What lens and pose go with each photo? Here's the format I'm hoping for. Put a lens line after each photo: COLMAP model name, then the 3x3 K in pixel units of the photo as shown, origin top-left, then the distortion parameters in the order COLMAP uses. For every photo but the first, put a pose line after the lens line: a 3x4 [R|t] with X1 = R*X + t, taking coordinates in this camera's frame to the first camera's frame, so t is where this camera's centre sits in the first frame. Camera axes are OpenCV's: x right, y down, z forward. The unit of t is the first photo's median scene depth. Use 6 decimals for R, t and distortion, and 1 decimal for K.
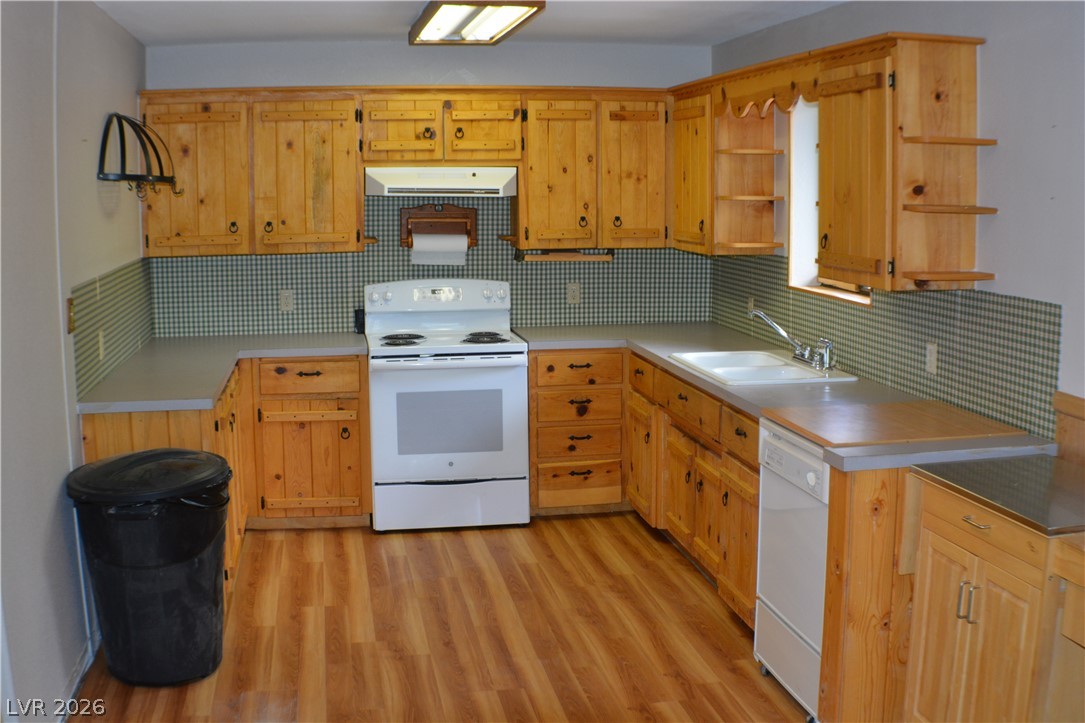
lens RADIAL K [[1227.7, 0, 534.8], [0, 1227.7, 362.9], [0, 0, 1]] dist [-0.303055, 0.000000]
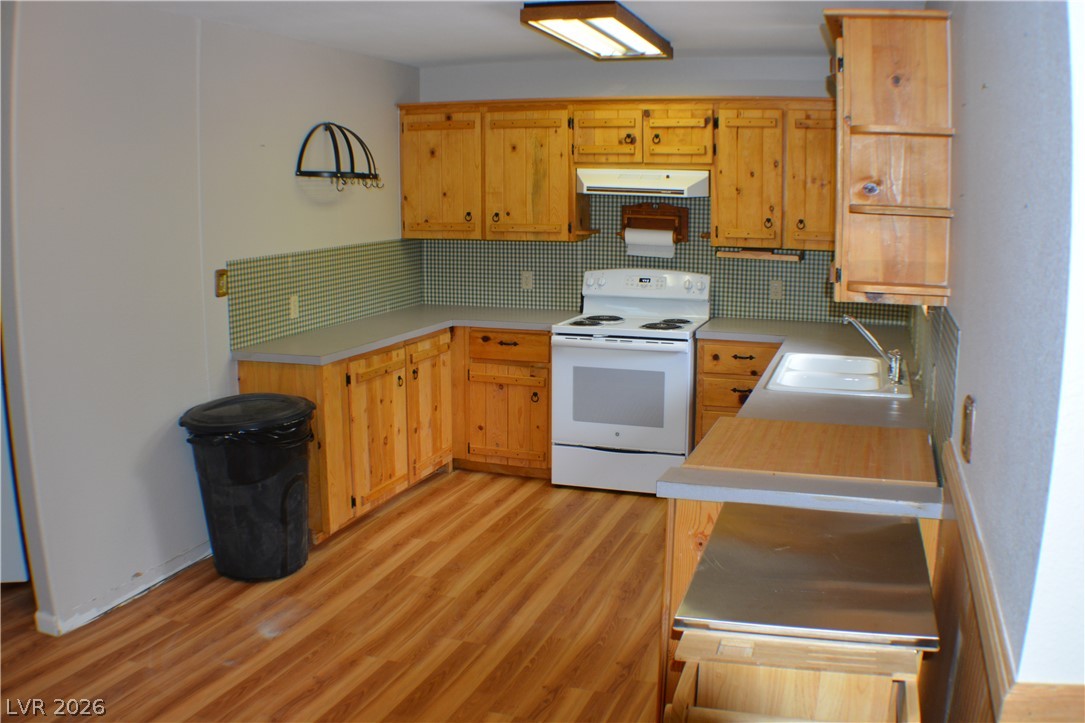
lens RADIAL K [[982.3, 0, 544.5], [0, 982.3, 371.4], [0, 0, 1]] dist [-0.299295, 0.000000]
pose [[0.875193, 0.094514, -0.474452, 0.293768], [-0.075718, 0.995405, 0.058618, -0.022151], [0.477812, -0.015377, 0.878327, 0.180681]]
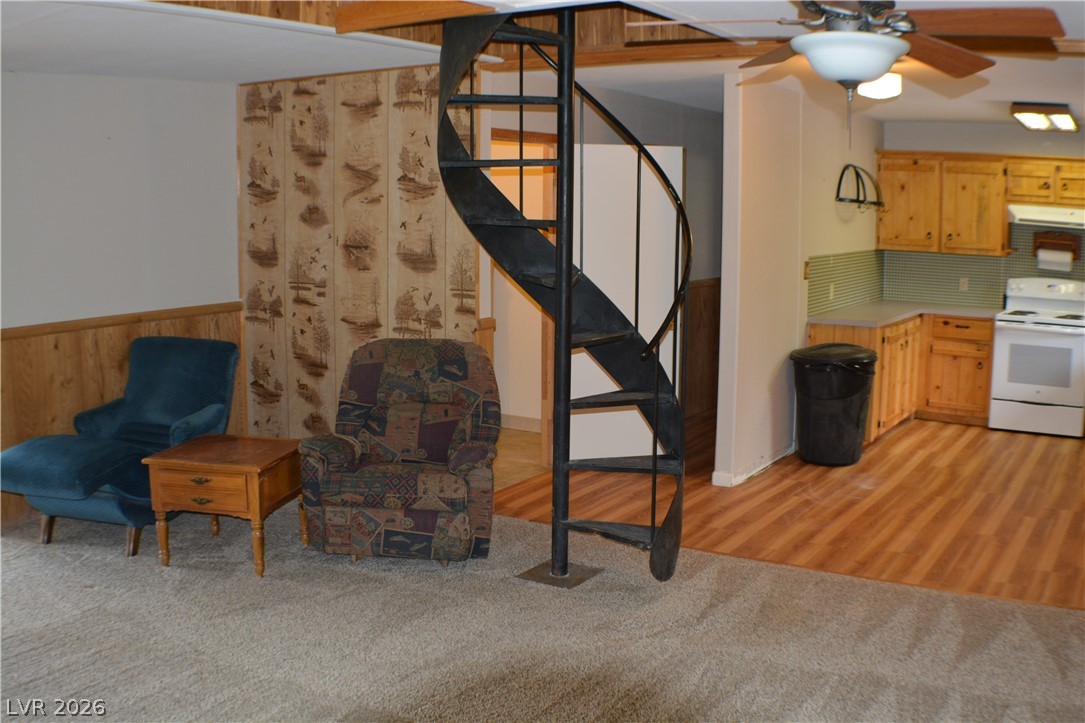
lens RADIAL K [[1080.8, 0, 544.9], [0, 1080.8, 371.4], [0, 0, 1]] dist [-0.280335, 0.000000]
pose [[0.741442, 0.110511, -0.661854, 0.322209], [-0.105556, 0.993273, 0.047600, 0.061438], [0.662662, 0.034570, 0.748120, -0.412619]]
